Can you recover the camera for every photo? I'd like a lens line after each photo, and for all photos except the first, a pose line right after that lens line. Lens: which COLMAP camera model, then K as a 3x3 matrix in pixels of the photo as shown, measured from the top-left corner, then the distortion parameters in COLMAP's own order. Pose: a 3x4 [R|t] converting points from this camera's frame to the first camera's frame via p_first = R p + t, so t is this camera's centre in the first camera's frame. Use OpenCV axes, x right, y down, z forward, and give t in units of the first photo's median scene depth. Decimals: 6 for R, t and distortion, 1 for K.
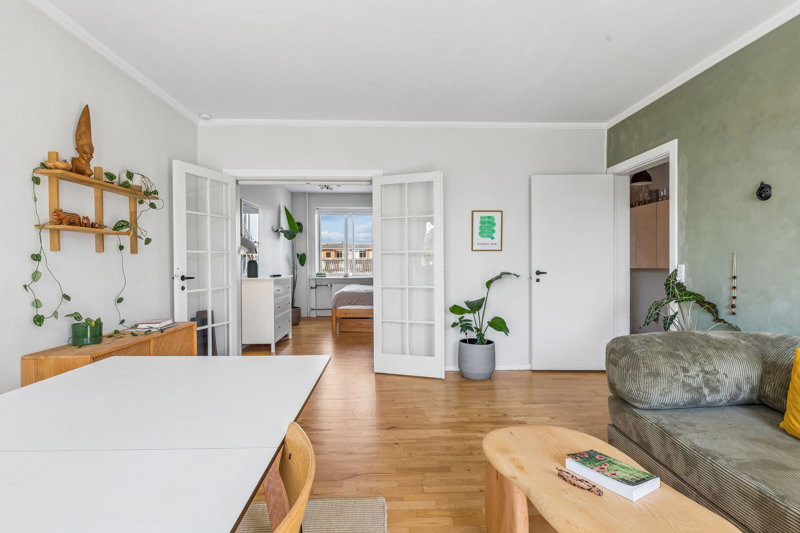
lens RADIAL K [[395.1, 0, 387.2], [0, 395.1, 269.4], [0, 0, 1]] dist [-0.002942, -0.001272]
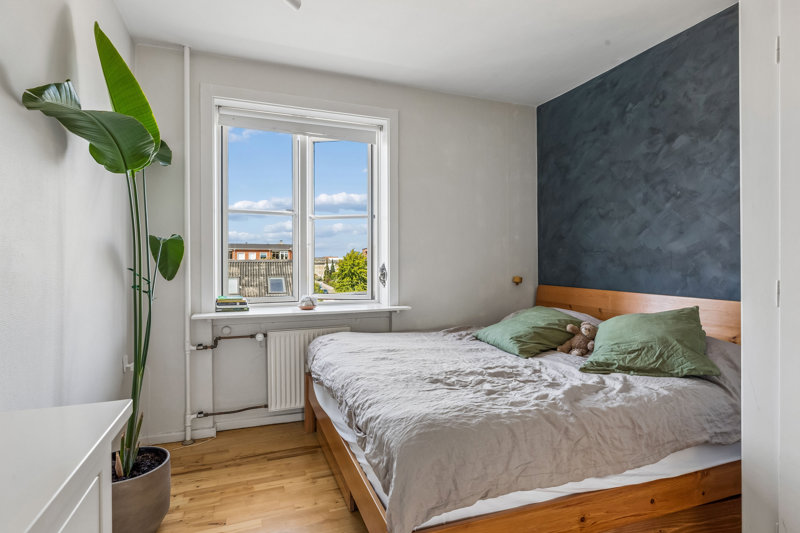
lens RADIAL K [[422.6, 0, 403.9], [0, 422.6, 264.5], [0, 0, 1]] dist [-0.014897, 0.000468]
pose [[0.943995, 0.003396, 0.329943, -0.166828], [0.002985, 0.999818, -0.018832, -0.014454], [-0.329947, 0.018762, 0.943813, 0.701915]]
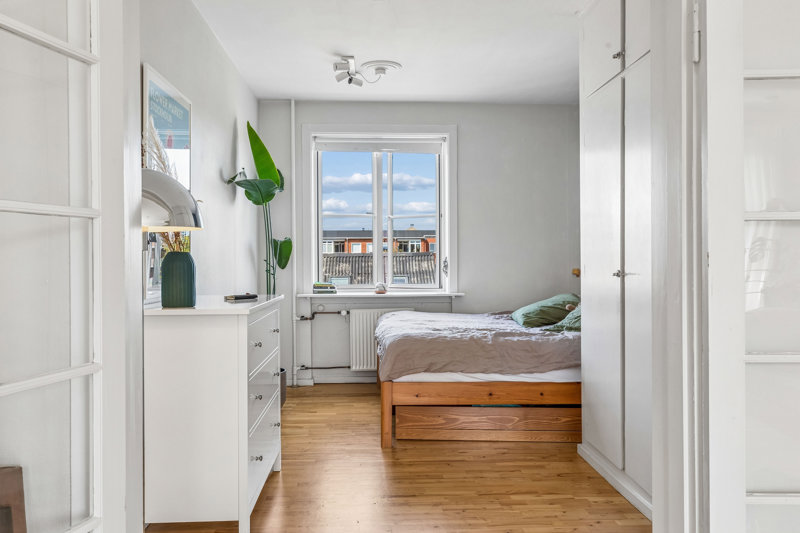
lens RADIAL K [[646.0, 0, 399.1], [0, 646.0, 264.0], [0, 0, 1]] dist [-0.045907, -0.003840]
pose [[0.999464, 0.000492, 0.032742, -0.122152], [-0.000094, 0.999926, -0.012168, -0.005042], [-0.032745, 0.012158, 0.999390, 0.324060]]
